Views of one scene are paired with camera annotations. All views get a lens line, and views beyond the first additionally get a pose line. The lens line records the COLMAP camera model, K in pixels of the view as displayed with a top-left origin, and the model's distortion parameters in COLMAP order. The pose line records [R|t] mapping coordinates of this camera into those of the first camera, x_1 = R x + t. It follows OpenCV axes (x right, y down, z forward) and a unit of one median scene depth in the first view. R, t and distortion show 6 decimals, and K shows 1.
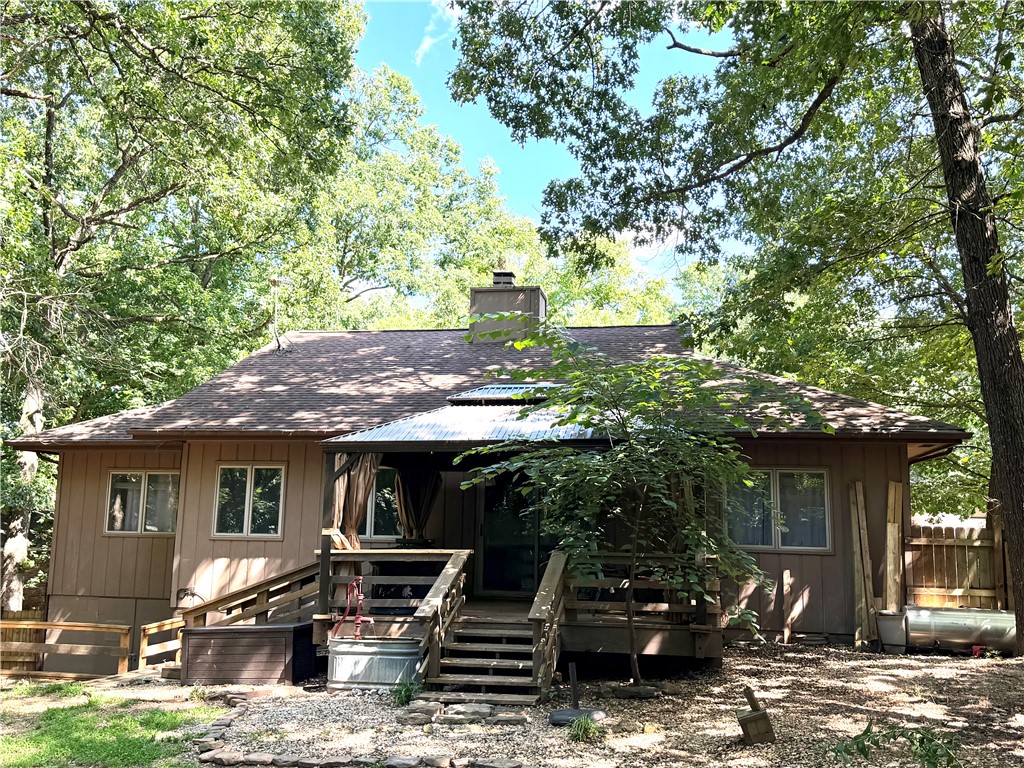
lens RADIAL K [[932.3, 0, 511.3], [0, 932.3, 397.8], [0, 0, 1]] dist [0.061467, -0.012619]
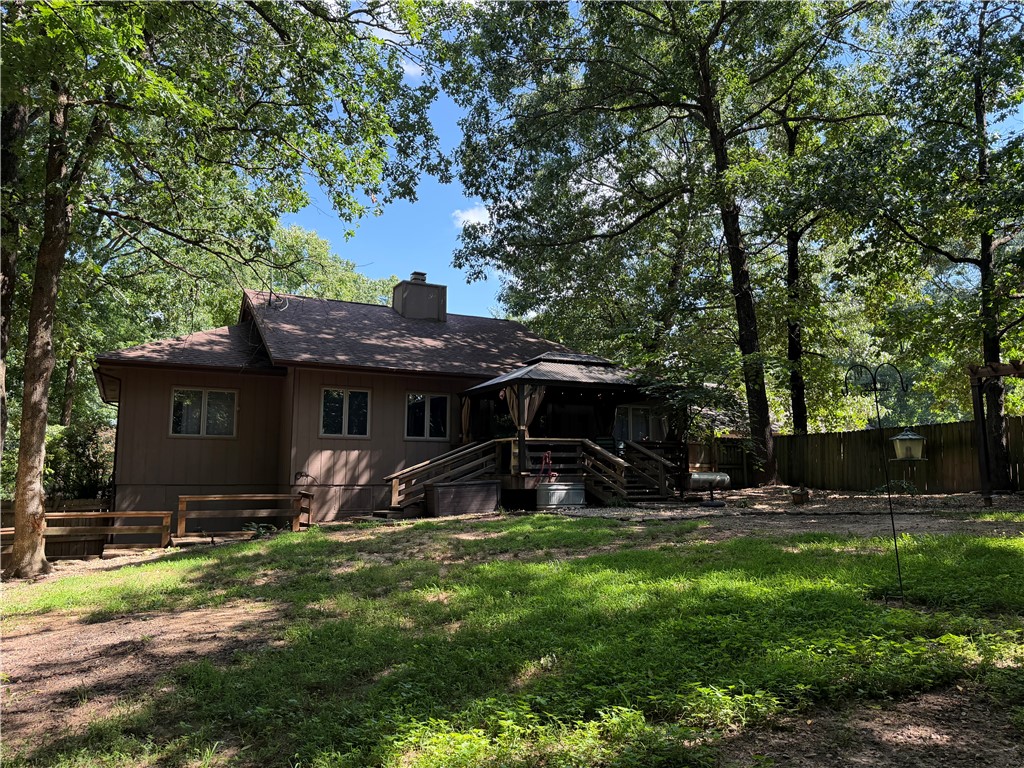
lens RADIAL K [[765.3, 0, 510.4], [0, 765.3, 395.4], [0, 0, 1]] dist [0.112234, -0.176710]
pose [[0.791315, 0.053582, 0.609056, -0.774670], [-0.077183, 0.996938, 0.012574, 0.045354], [-0.606517, -0.056959, 0.793028, -0.110599]]
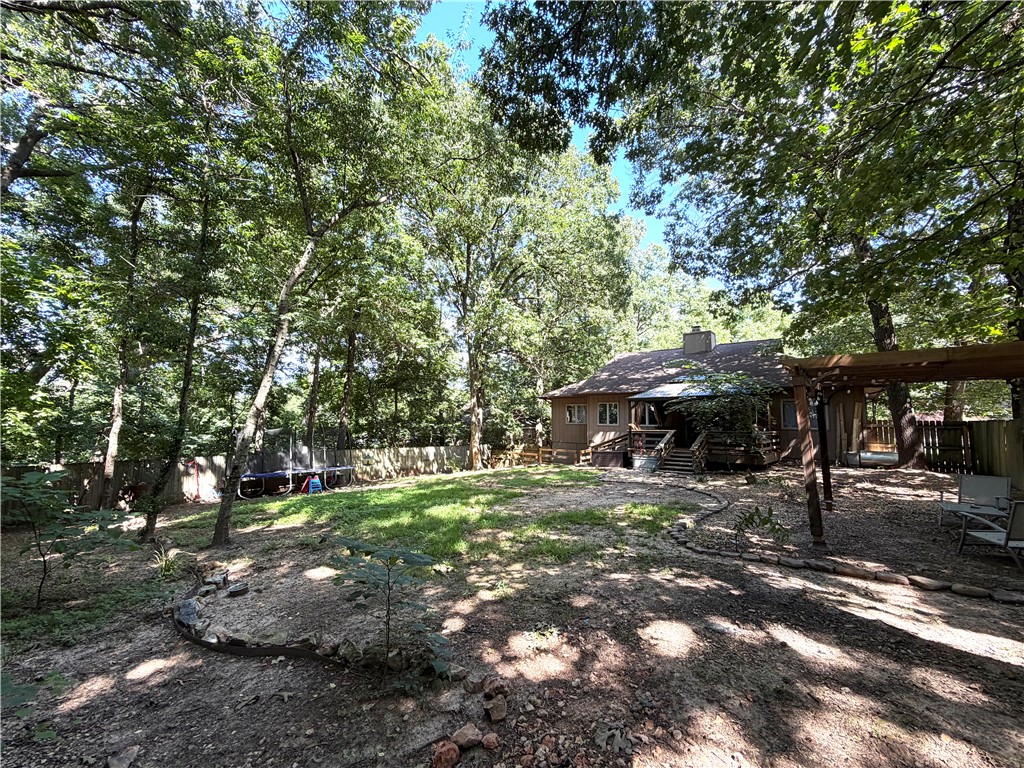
lens RADIAL K [[411.4, 0, 512.7], [0, 411.4, 386.3], [0, 0, 1]] dist [-0.000028, -0.000002]
pose [[0.873293, -0.049888, -0.484634, 0.115900], [0.080361, 0.995868, 0.042293, -0.066614], [0.480522, -0.075880, 0.873694, -0.358525]]
